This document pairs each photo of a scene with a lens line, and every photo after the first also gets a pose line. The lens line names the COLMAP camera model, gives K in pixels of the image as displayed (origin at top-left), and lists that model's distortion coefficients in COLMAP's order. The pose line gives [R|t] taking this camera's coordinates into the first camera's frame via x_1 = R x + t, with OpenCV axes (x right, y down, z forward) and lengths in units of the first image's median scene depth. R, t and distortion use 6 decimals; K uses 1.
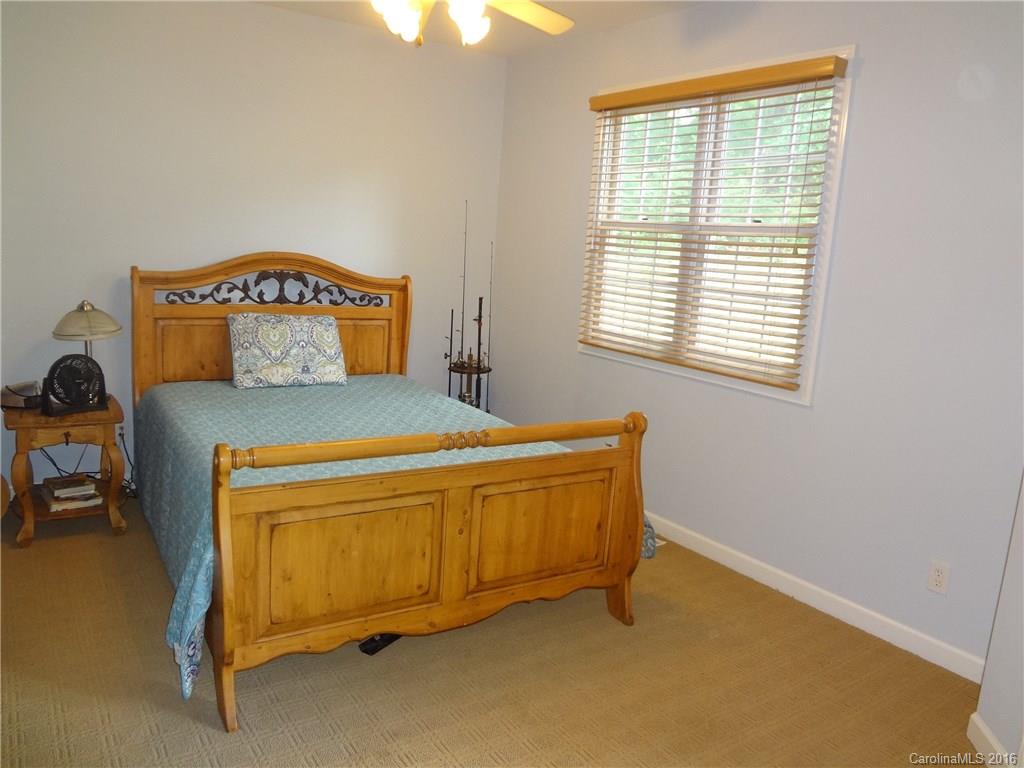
lens RADIAL K [[765.2, 0, 509.5], [0, 765.2, 382.6], [0, 0, 1]] dist [-0.051888, 0.006240]
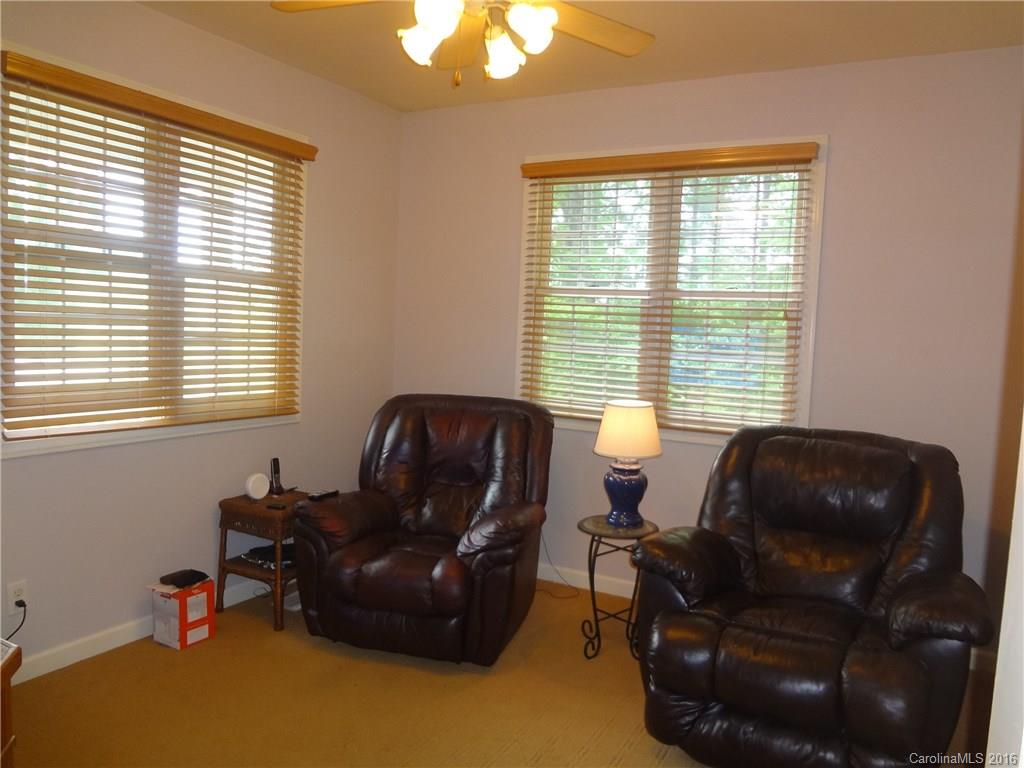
lens RADIAL K [[765.2, 0, 513.6], [0, 765.2, 383.8], [0, 0, 1]] dist [-0.051888, 0.006240]
pose [[0.899293, -0.028993, 0.436384, -0.353432], [0.075900, 0.993006, -0.090438, -0.005289], [-0.430710, 0.114452, 0.895204, 0.163503]]
